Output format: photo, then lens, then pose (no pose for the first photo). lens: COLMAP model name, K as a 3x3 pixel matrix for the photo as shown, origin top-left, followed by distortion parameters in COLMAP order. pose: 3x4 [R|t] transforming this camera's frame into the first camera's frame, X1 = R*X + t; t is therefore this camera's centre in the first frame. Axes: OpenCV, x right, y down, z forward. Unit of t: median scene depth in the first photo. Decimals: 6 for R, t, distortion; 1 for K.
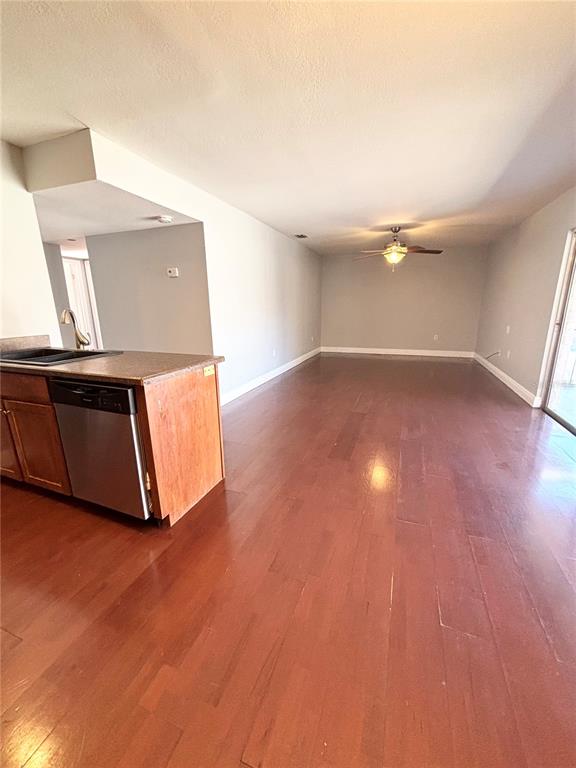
lens RADIAL K [[307.9, 0, 288.3], [0, 307.9, 381.4], [0, 0, 1]] dist [-0.001796, -0.000372]
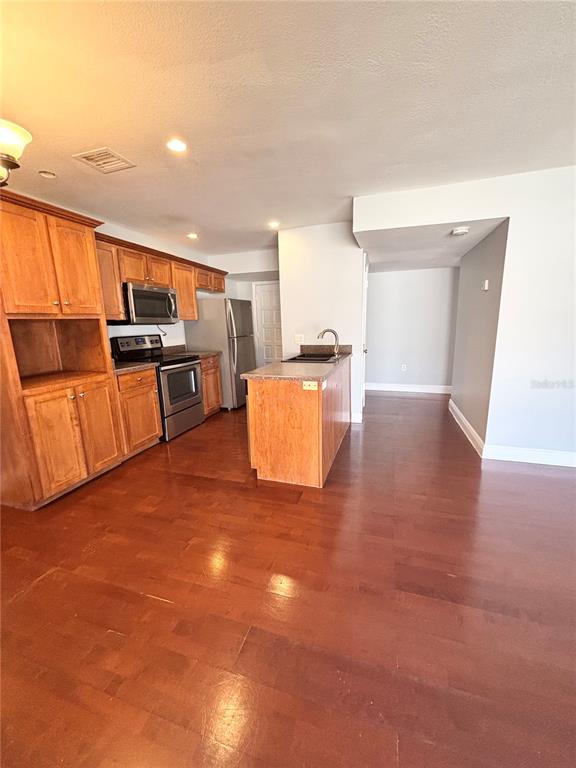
lens RADIAL K [[307.9, 0, 289.3], [0, 307.9, 384.3], [0, 0, 1]] dist [-0.001796, -0.000372]
pose [[0.051090, 0.202903, -0.977865, 0.427624], [-0.228122, 0.955629, 0.186370, -0.117000], [0.972291, 0.213550, 0.095110, 0.402294]]
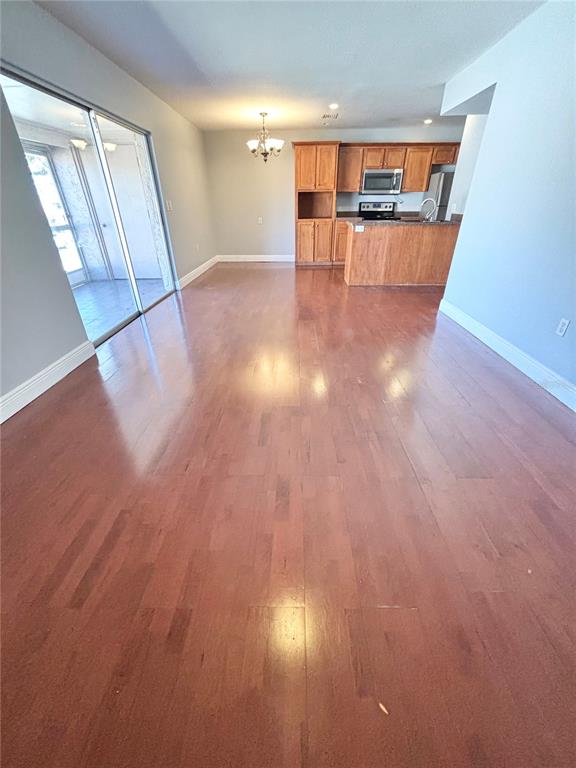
lens RADIAL K [[307.9, 0, 286.2], [0, 307.9, 382.9], [0, 0, 1]] dist [-0.001796, -0.000372]
pose [[-0.947177, 0.171286, -0.271139, 0.487483], [-0.069567, 0.715573, 0.695066, -0.297168], [0.313075, 0.677213, -0.665858, 1.182831]]
